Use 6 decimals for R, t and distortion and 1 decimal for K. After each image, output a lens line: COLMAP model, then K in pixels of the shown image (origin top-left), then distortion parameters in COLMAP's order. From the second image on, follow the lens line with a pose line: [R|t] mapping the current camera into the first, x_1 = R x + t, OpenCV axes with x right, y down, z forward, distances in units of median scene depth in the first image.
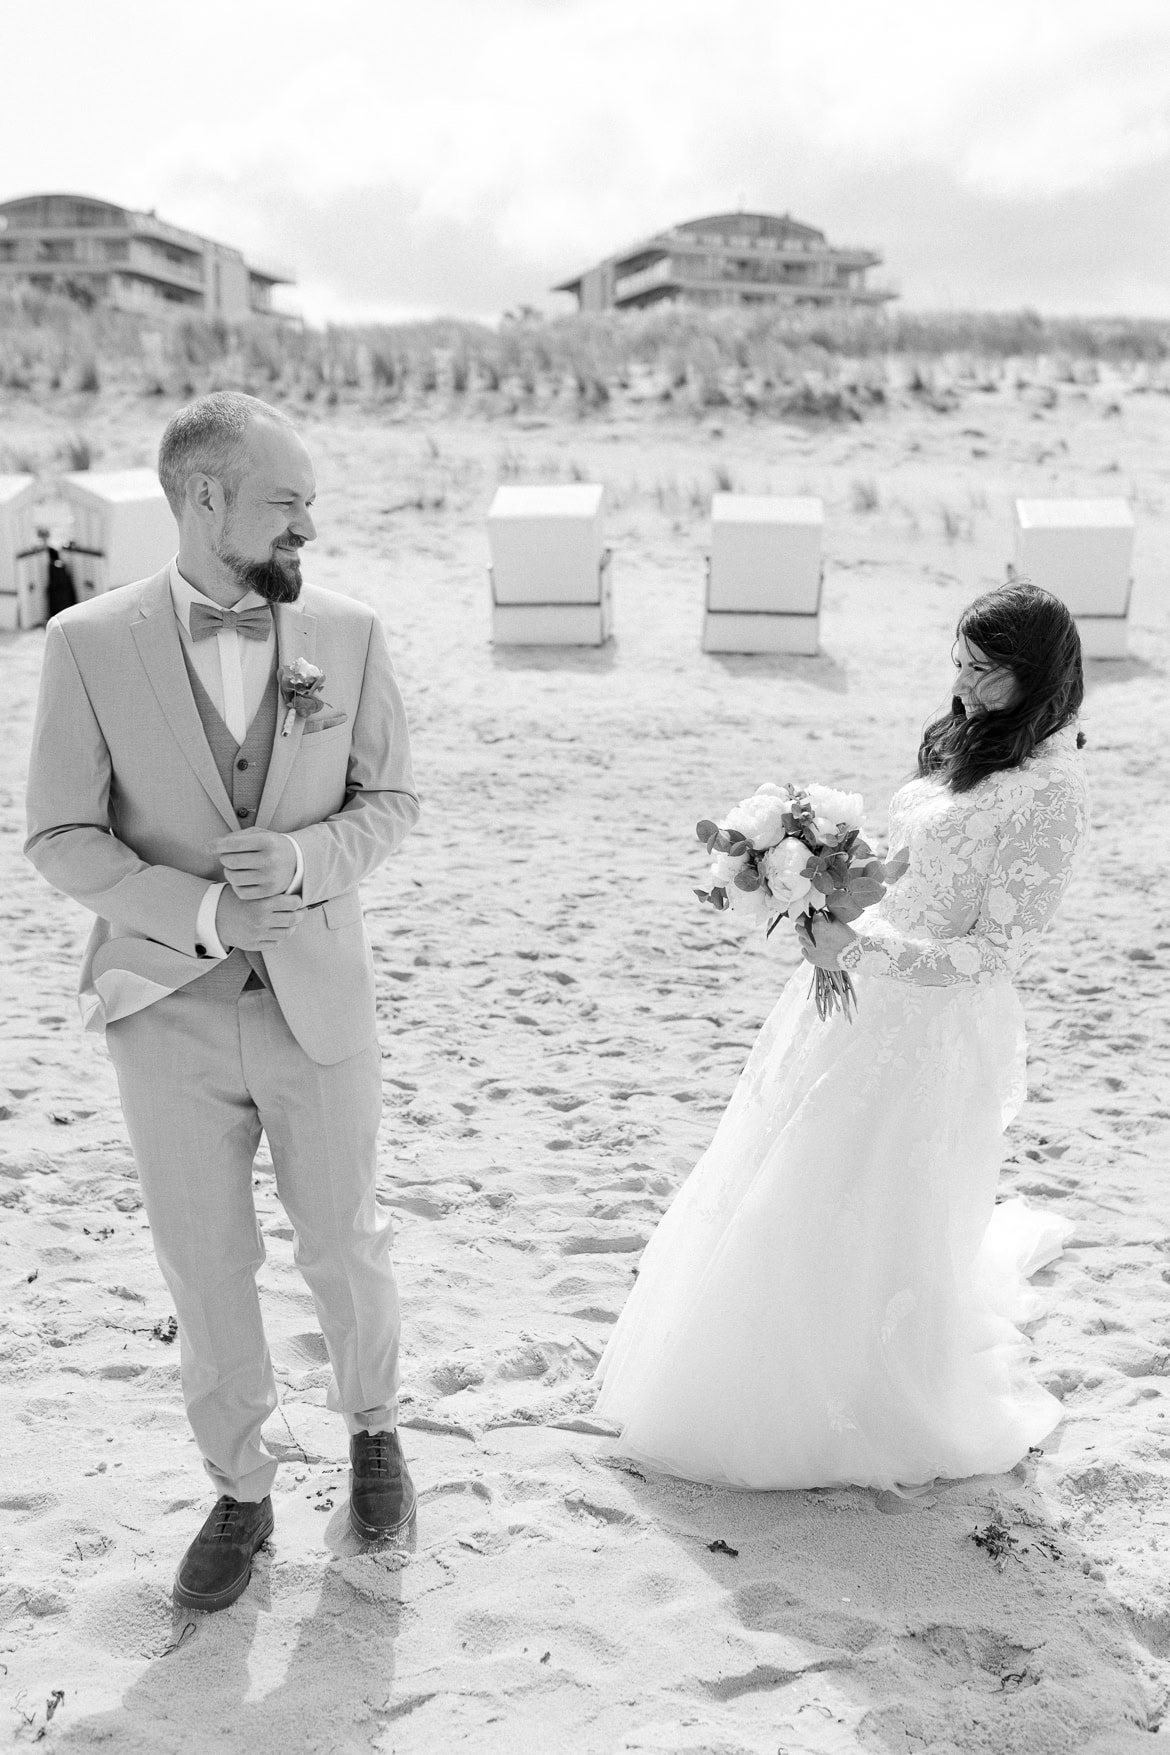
lens RADIAL K [[1739.8, 0, 556.7], [0, 1739.8, 902.7], [0, 0, 1]] dist [0.034867, 0.000000]
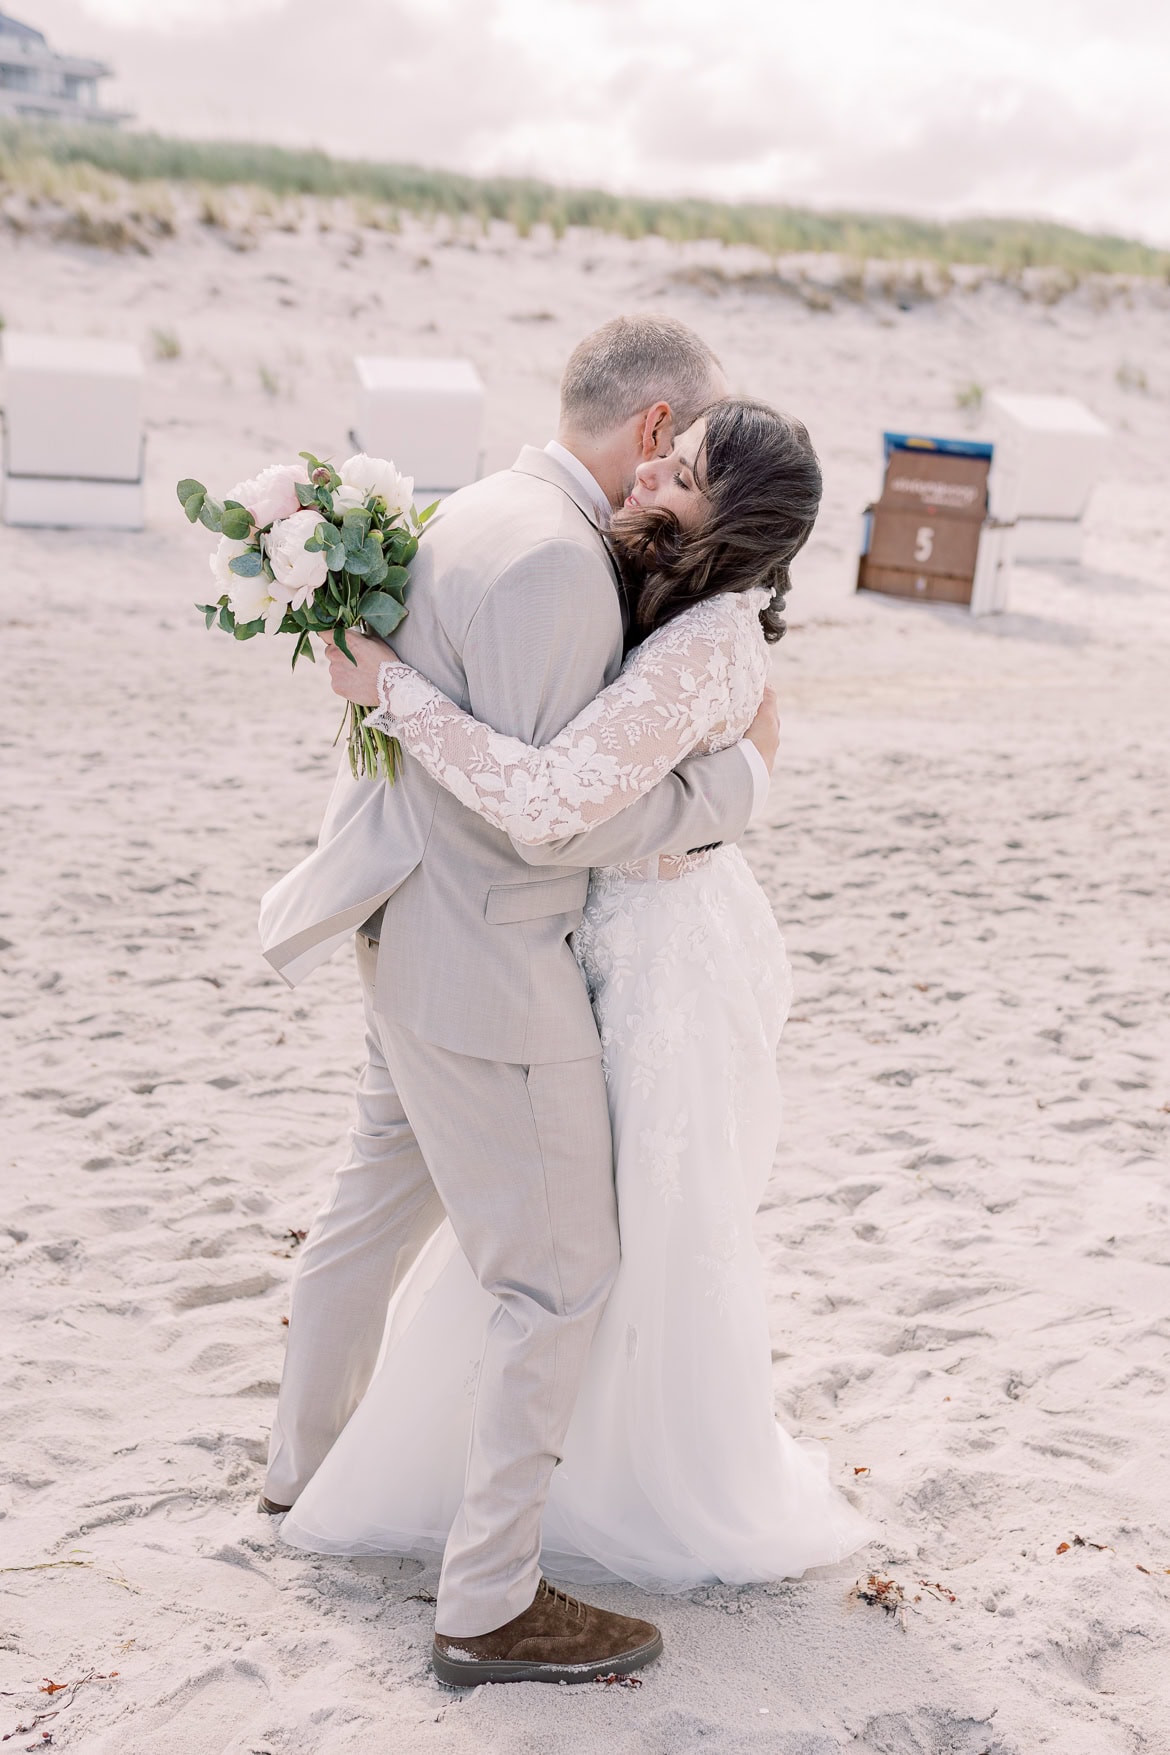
lens RADIAL K [[1931.7, 0, 586.3], [0, 1931.7, 914.7], [0, 0, 1]] dist [-0.001219, 0.000000]
pose [[0.913108, -0.069856, 0.401689, -0.044881], [0.047983, 0.996778, 0.064272, -0.005098], [-0.404885, -0.039413, 0.913518, 0.044496]]
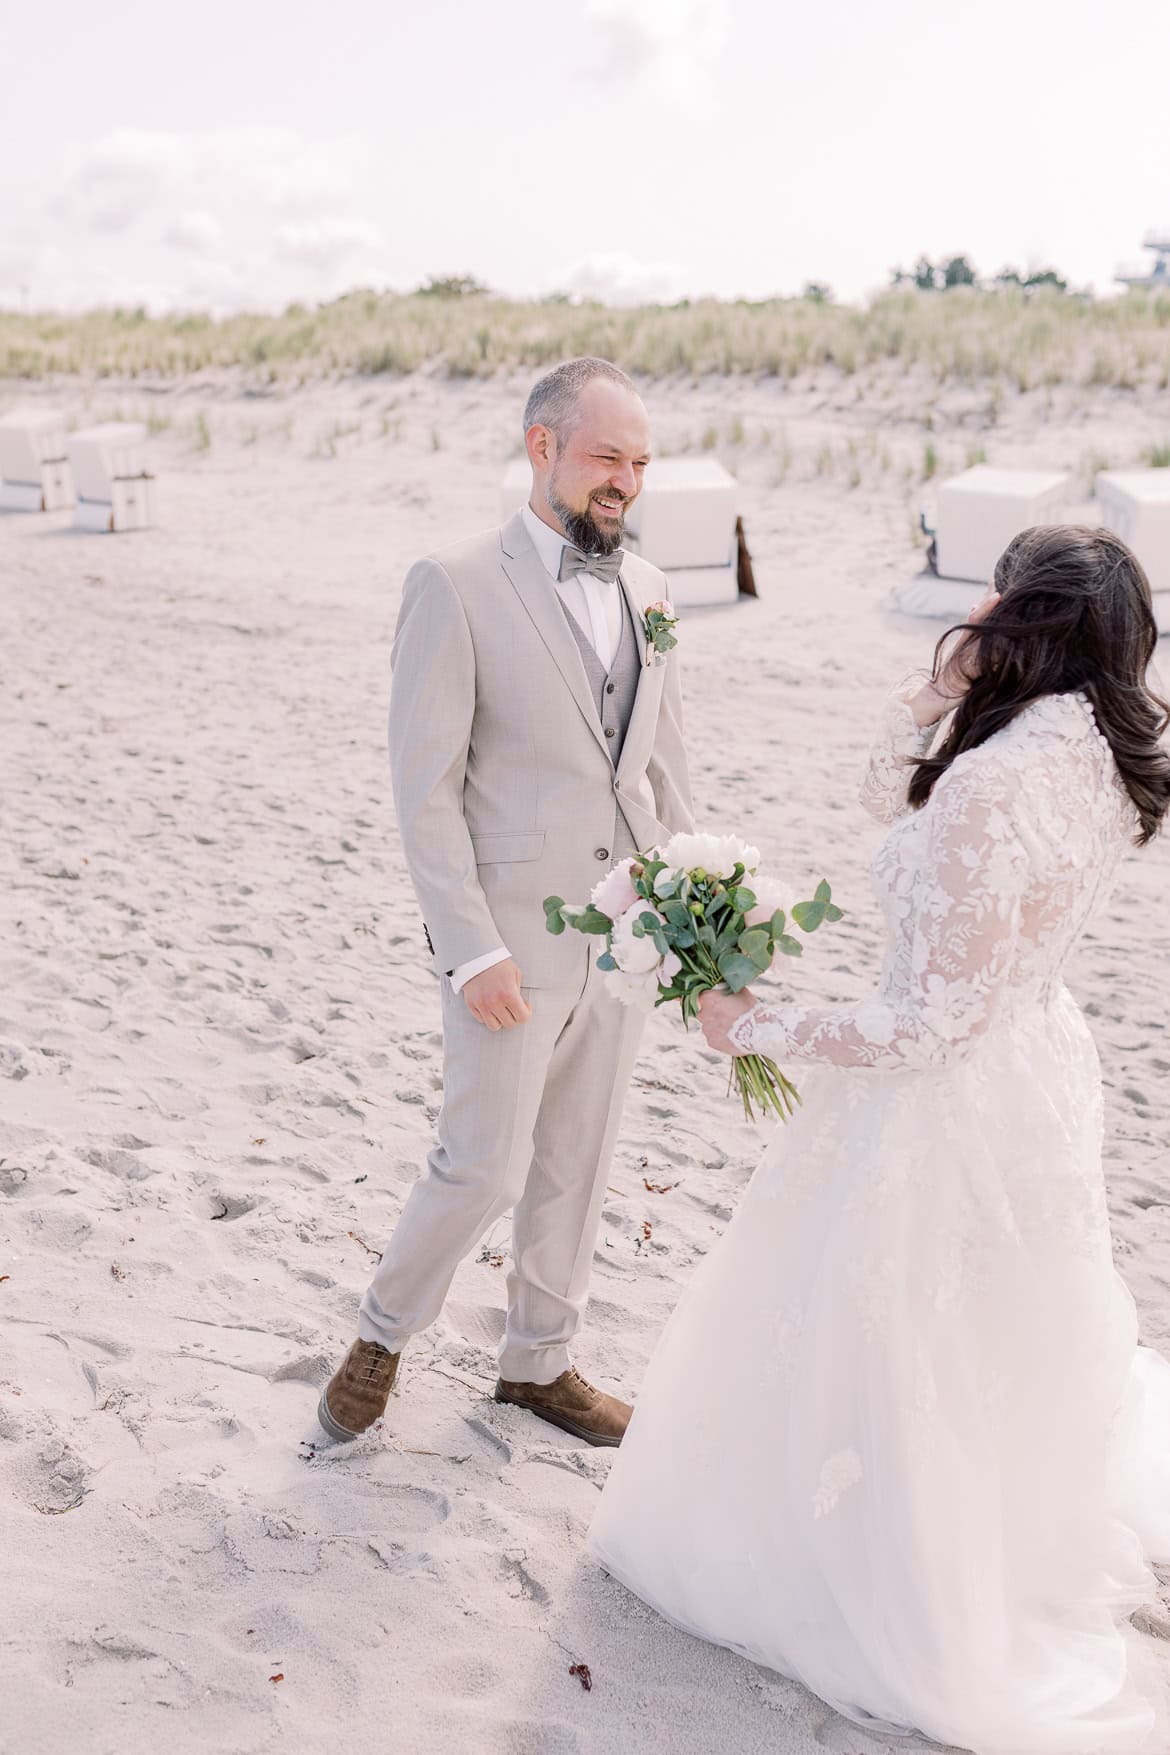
lens RADIAL K [[1739.8, 0, 550.5], [0, 1739.8, 867.7], [0, 0, 1]] dist [0.034867, 0.000000]
pose [[0.781975, 0.172873, -0.598857, 0.102492], [-0.187572, 0.981500, 0.038404, -0.008795], [0.594417, 0.082298, 0.799934, 0.054475]]
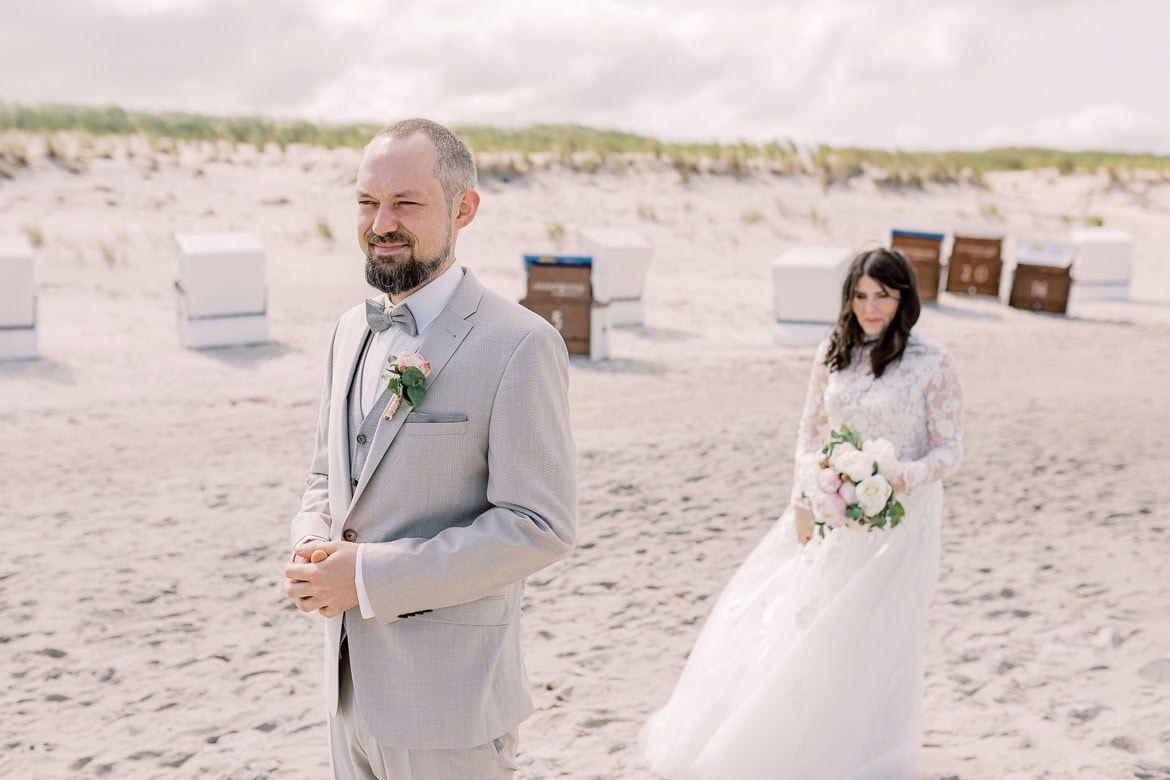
lens RADIAL K [[1251.4, 0, 579.7], [0, 1251.4, 364.2], [0, 0, 1]] dist [-0.015627, 0.000000]
pose [[0.790347, -0.087345, 0.606401, -0.085629], [0.164256, 0.983758, -0.072384, -0.010456], [-0.590230, 0.156813, 0.791858, 0.068732]]
